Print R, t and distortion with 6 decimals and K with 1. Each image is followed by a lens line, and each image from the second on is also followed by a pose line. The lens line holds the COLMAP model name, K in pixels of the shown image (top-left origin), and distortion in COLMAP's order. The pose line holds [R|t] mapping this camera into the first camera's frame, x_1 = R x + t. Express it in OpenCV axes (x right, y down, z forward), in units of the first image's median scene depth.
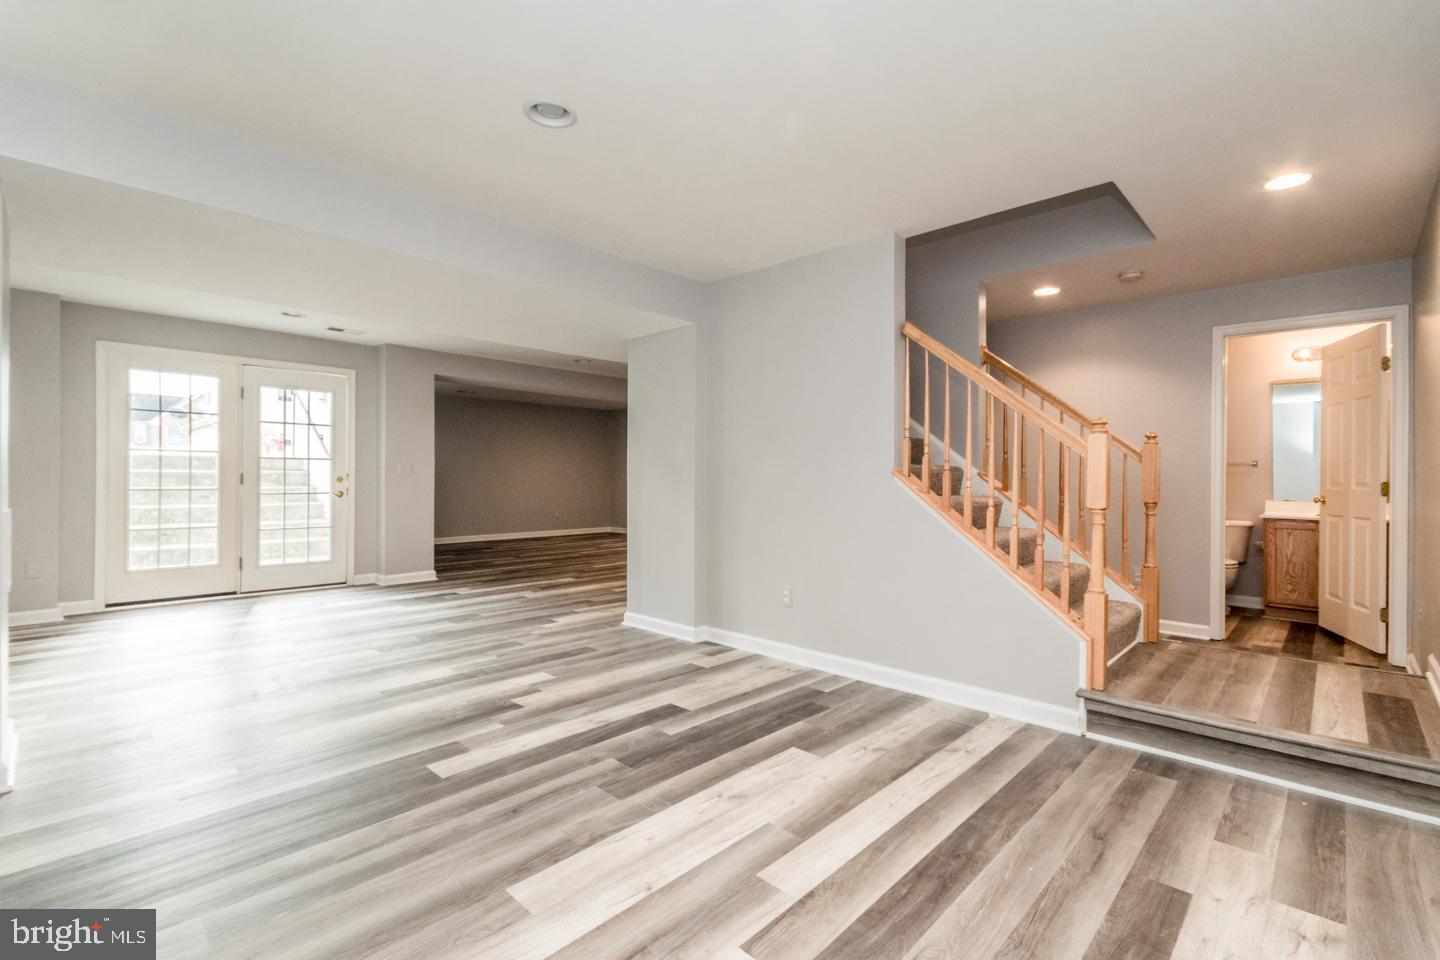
lens RADIAL K [[680.6, 0, 724.3], [0, 680.6, 479.1], [0, 0, 1]] dist [0.013050, 0.000190]
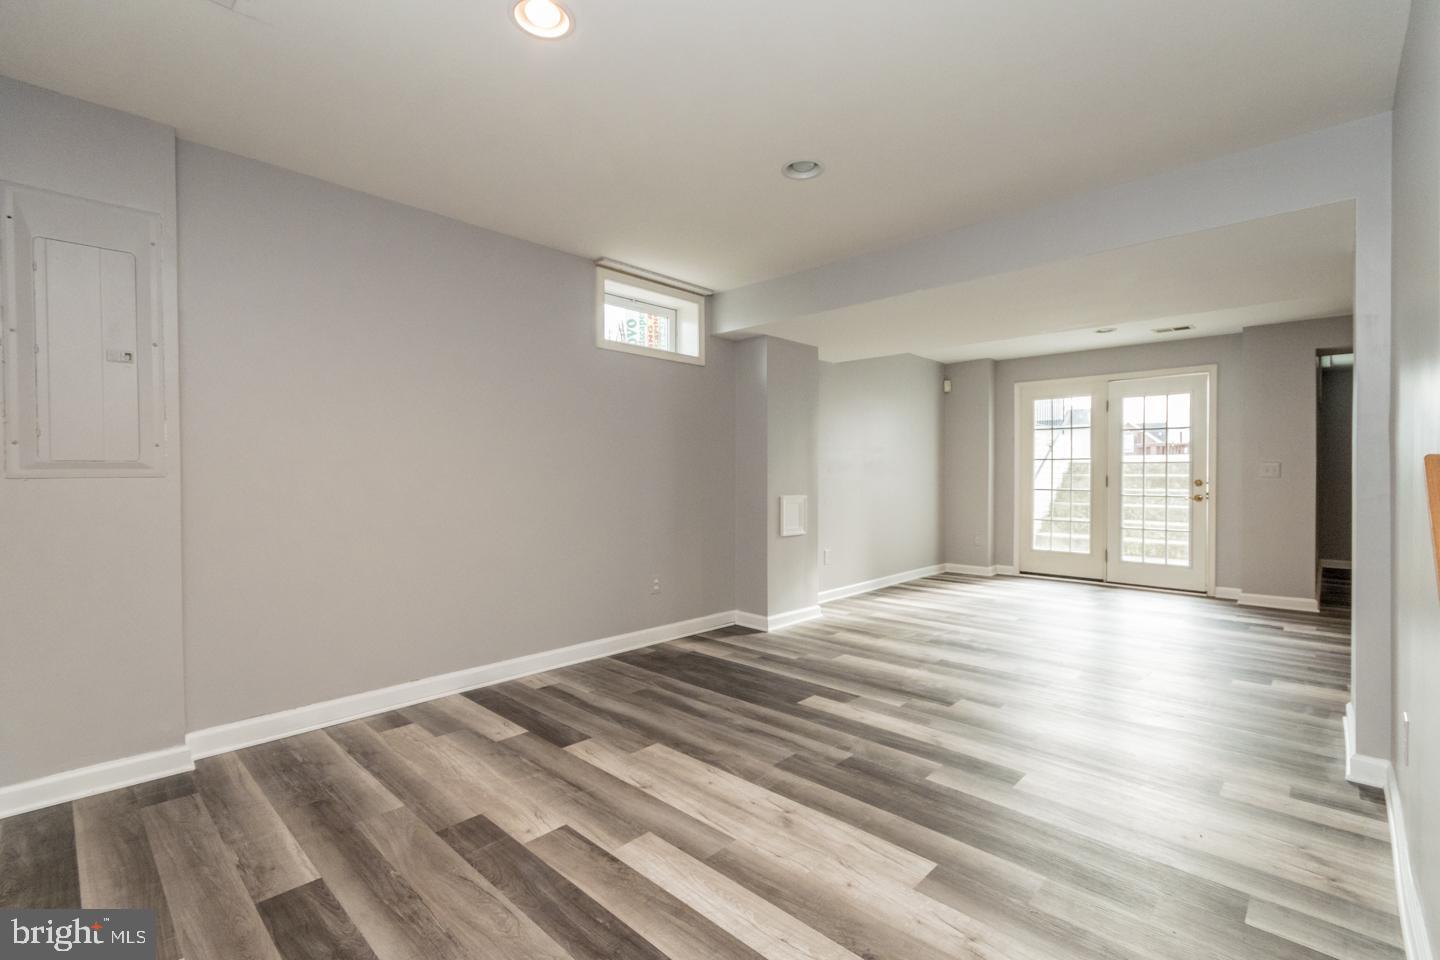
lens RADIAL K [[635.2, 0, 722.4], [0, 635.2, 481.0], [0, 0, 1]] dist [0.000306, 0.000067]
pose [[-0.024199, -0.000503, -0.999707, 0.601294], [-0.004852, 0.999988, -0.000385, 0.002976], [0.999695, 0.004841, -0.024201, 0.634725]]
